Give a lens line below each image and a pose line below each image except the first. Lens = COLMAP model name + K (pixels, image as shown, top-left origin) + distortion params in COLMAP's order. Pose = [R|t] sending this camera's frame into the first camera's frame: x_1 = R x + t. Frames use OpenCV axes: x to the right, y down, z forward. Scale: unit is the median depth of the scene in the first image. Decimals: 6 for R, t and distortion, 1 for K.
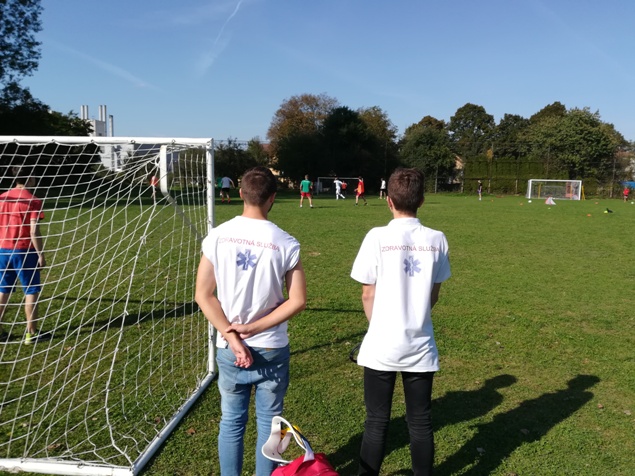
lens RADIAL K [[475.8, 0, 315.6], [0, 475.8, 239.3], [0, 0, 1]] dist [0.015108, -0.045126]
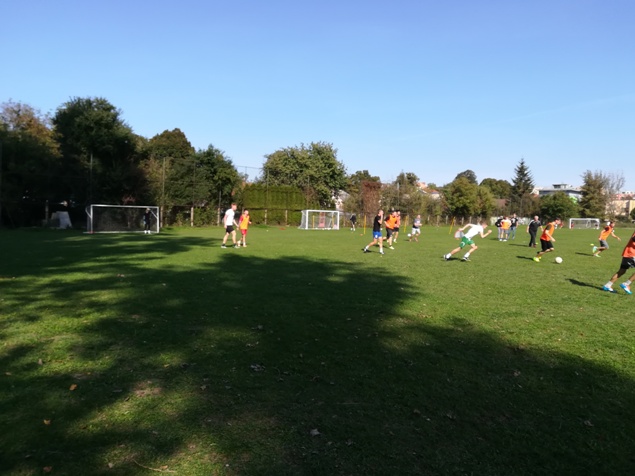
lens RADIAL K [[475.8, 0, 318.9], [0, 475.8, 238.1], [0, 0, 1]] dist [0.015108, -0.045126]
pose [[0.556865, -0.047461, 0.829246, -0.331981], [0.088213, 0.996099, -0.002227, -0.060423], [-0.825905, 0.074390, 0.558880, 0.414875]]
